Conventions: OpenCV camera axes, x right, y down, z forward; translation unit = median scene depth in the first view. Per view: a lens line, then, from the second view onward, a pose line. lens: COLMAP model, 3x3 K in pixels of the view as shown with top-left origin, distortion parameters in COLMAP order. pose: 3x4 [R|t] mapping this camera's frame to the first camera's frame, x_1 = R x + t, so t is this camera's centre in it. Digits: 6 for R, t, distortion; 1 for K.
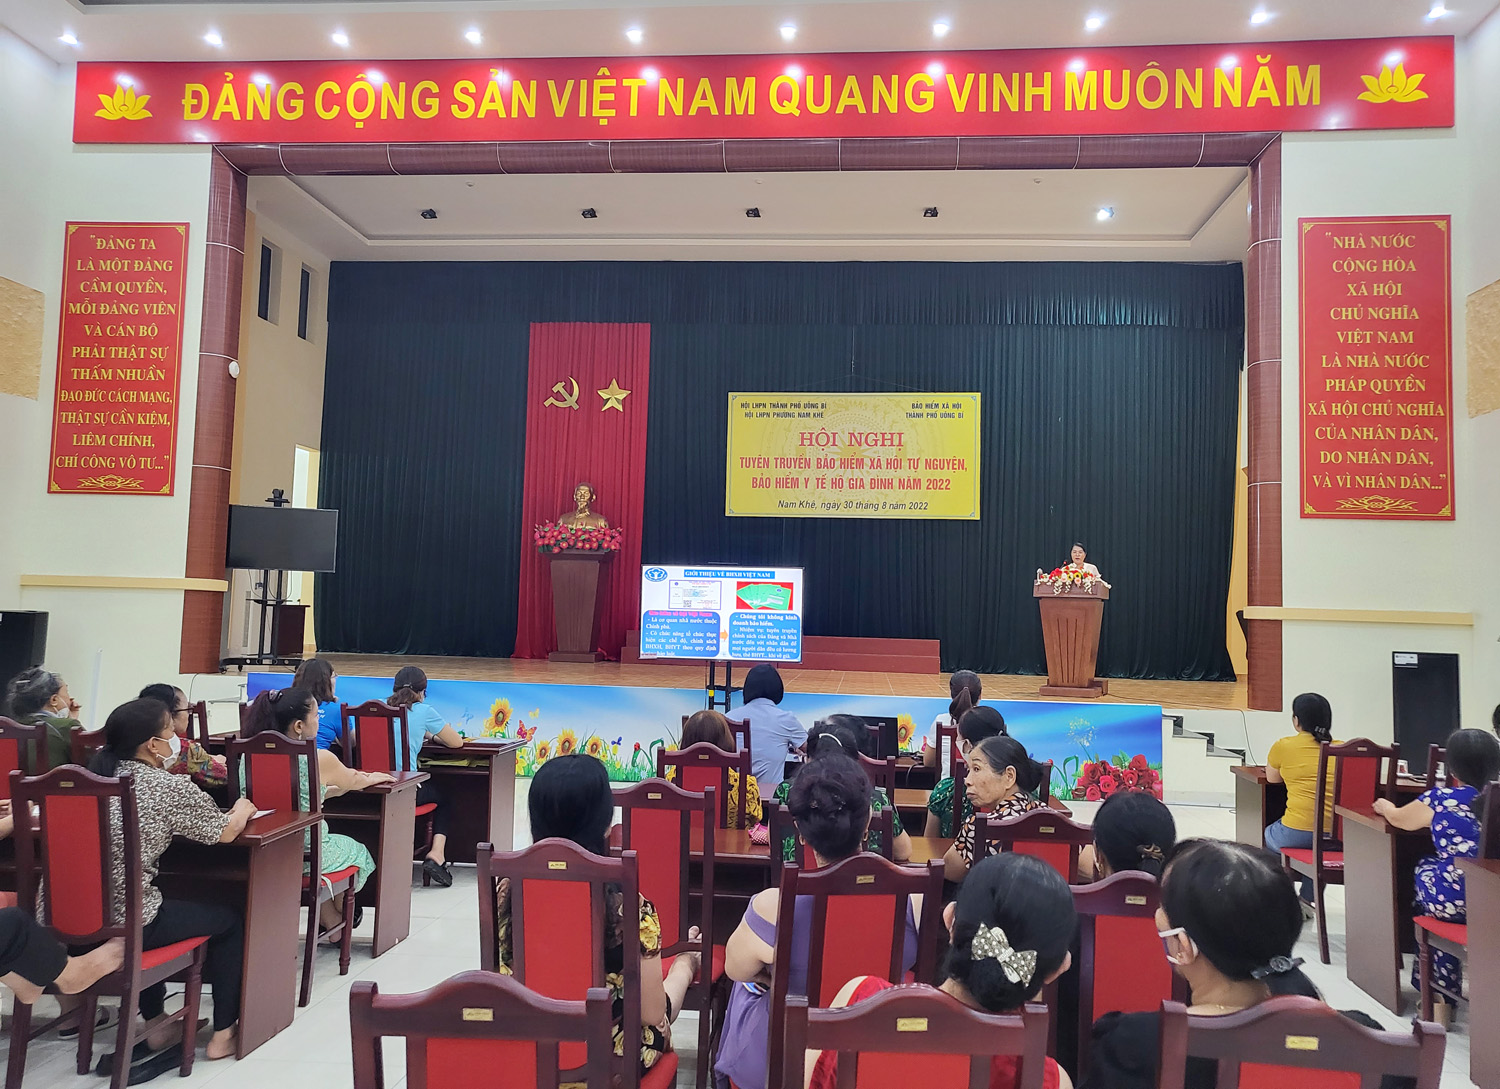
lens RADIAL K [[1153.0, 0, 764.5], [0, 1153.0, 531.2], [0, 0, 1]] dist [-0.016753, 0.065005]
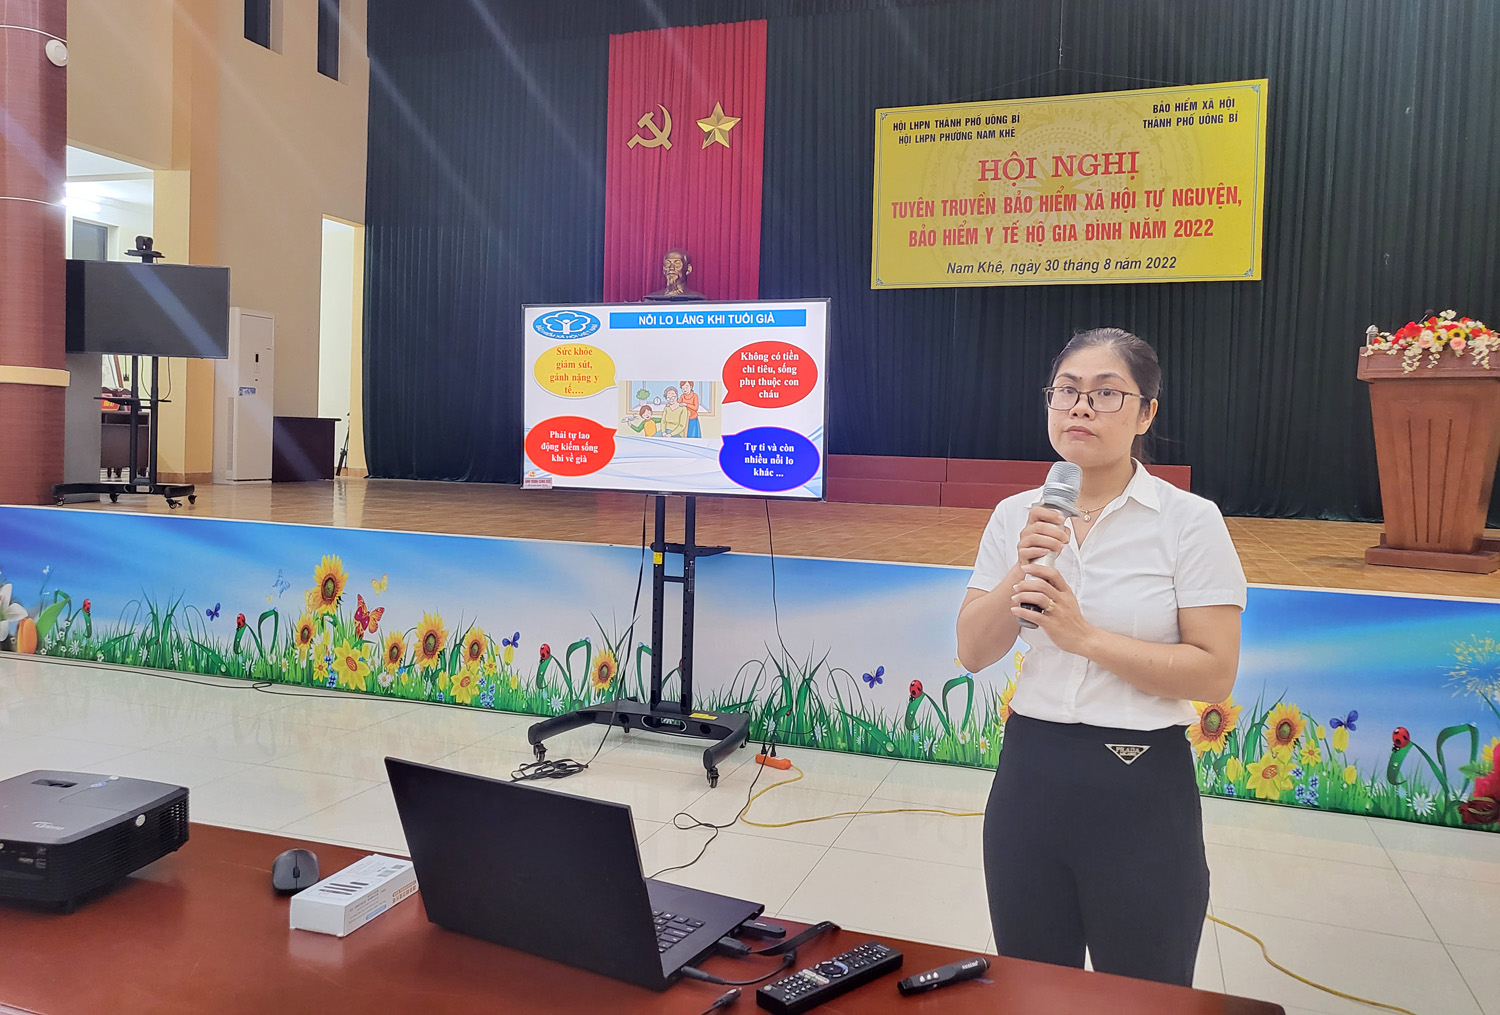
lens RADIAL K [[1198.4, 0, 706.2], [0, 1198.4, 470.1], [0, 0, 1]] dist [-0.045123, 0.065043]
pose [[0.966818, 0.005755, -0.255400, 0.081027], [0.018315, 0.995612, 0.091766, 0.041457], [0.254807, -0.093398, 0.962471, 0.382682]]
